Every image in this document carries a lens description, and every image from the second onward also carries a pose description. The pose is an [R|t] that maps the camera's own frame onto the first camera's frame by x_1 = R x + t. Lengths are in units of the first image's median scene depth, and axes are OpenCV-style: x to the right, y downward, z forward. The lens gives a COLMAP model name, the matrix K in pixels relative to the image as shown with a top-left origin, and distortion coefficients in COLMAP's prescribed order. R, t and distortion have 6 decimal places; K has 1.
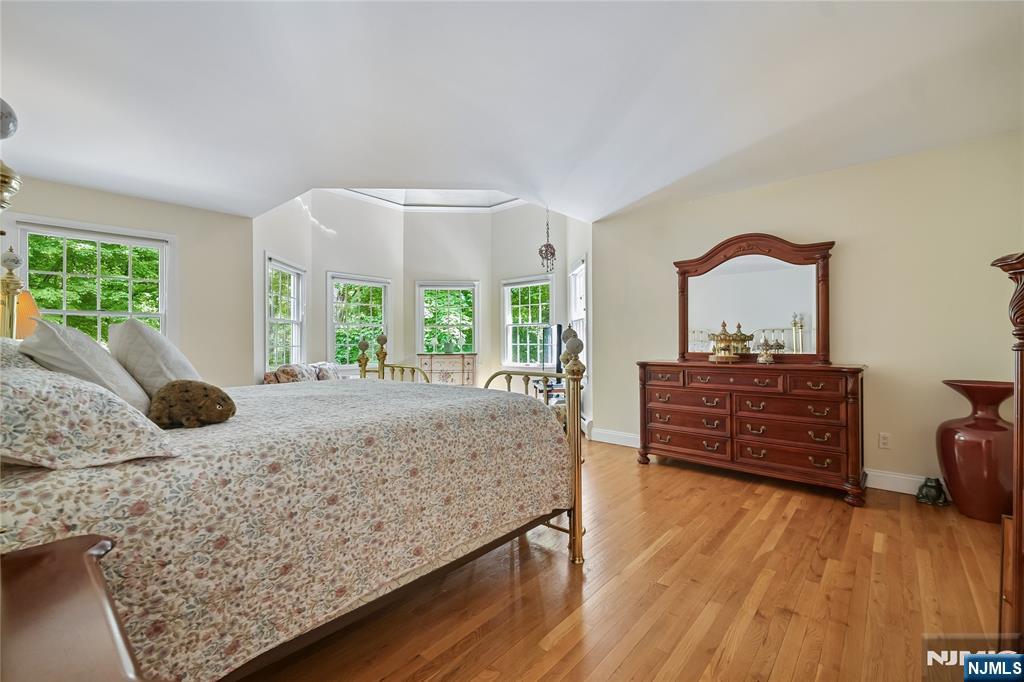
lens RADIAL K [[429.0, 0, 509.8], [0, 429.0, 339.8], [0, 0, 1]] dist [0.004414, -0.000274]
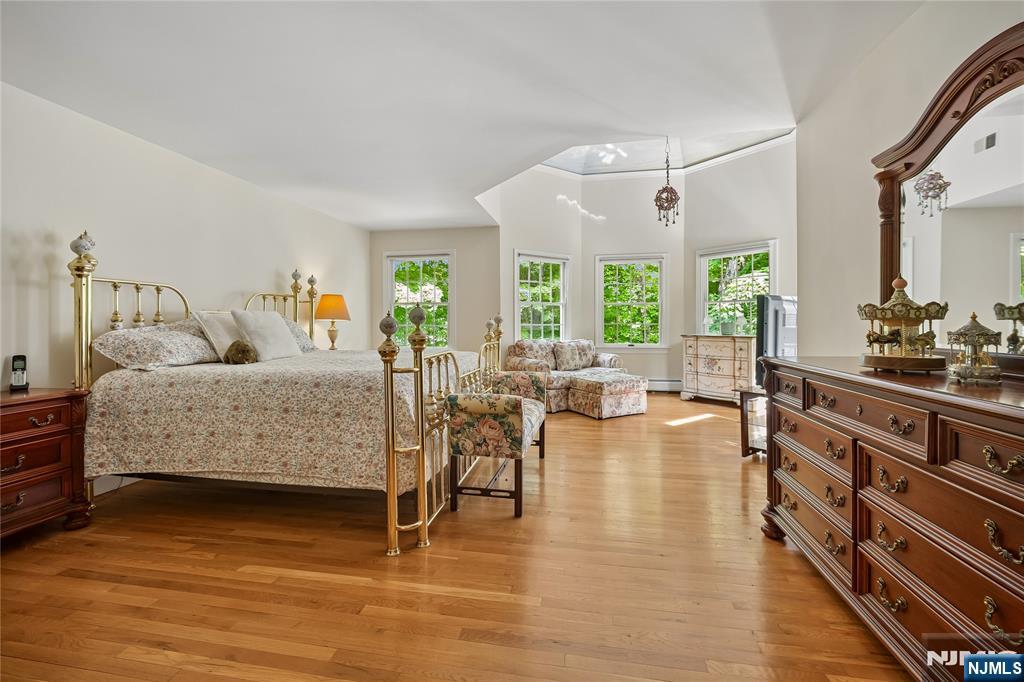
lens RADIAL K [[429.0, 0, 513.3], [0, 429.0, 326.1], [0, 0, 1]] dist [0.004414, -0.000274]
pose [[0.518743, 0.011995, -0.854846, 1.356319], [0.001935, 0.999883, 0.015204, 0.001622], [0.854928, -0.009541, 0.518659, 0.915753]]
